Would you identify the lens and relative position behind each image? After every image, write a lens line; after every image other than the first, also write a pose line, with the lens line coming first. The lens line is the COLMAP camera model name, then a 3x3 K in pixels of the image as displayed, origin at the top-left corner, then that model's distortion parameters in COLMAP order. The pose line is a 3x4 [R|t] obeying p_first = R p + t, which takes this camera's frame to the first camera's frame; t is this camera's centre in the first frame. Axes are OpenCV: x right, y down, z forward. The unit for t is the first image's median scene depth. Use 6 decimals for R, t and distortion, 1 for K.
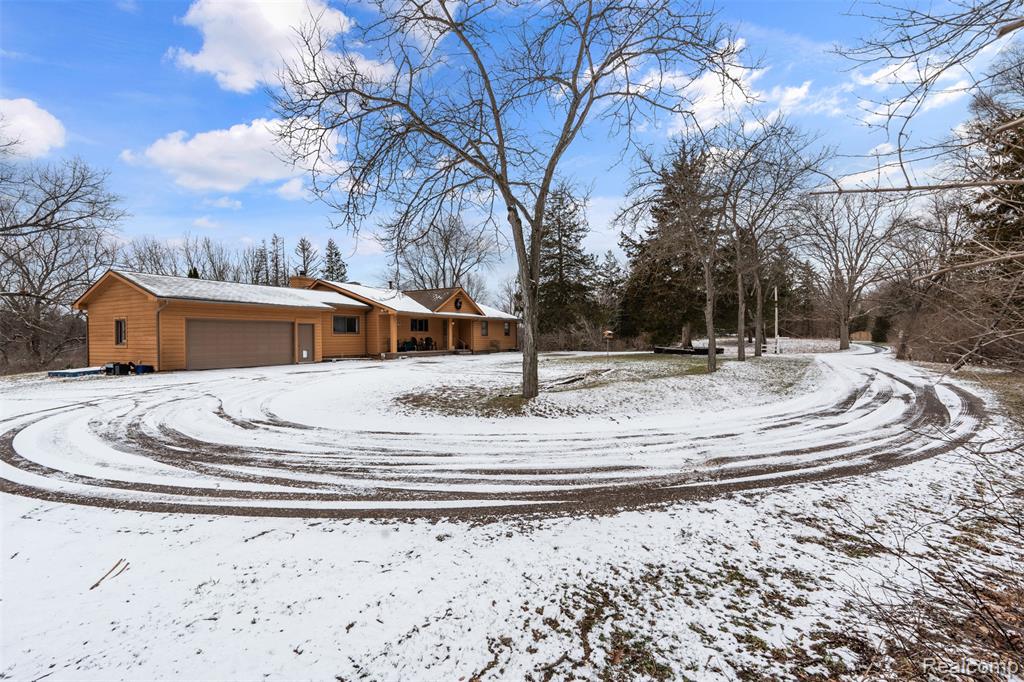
lens RADIAL K [[454.6, 0, 517.1], [0, 454.6, 341.1], [0, 0, 1]] dist [-0.001881, -0.000548]
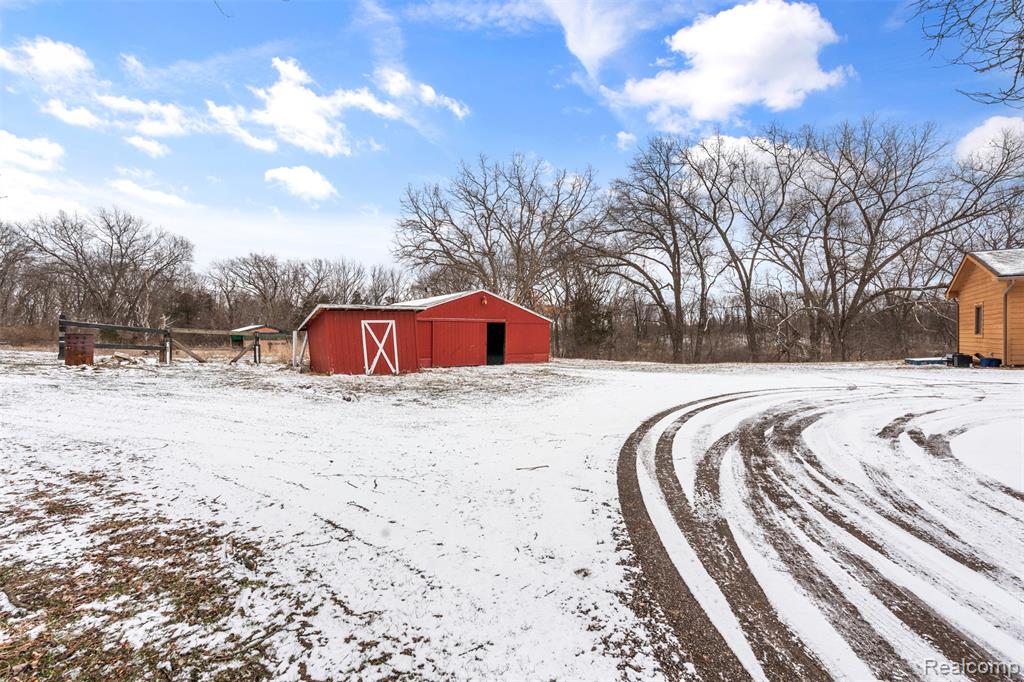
lens RADIAL K [[454.6, 0, 517.1], [0, 454.6, 341.1], [0, 0, 1]] dist [-0.001881, -0.000548]
pose [[-0.139742, 0.018818, -0.990009, 0.425588], [0.001781, 0.999823, 0.018753, 0.011057], [0.990186, 0.000858, -0.139750, 0.679420]]
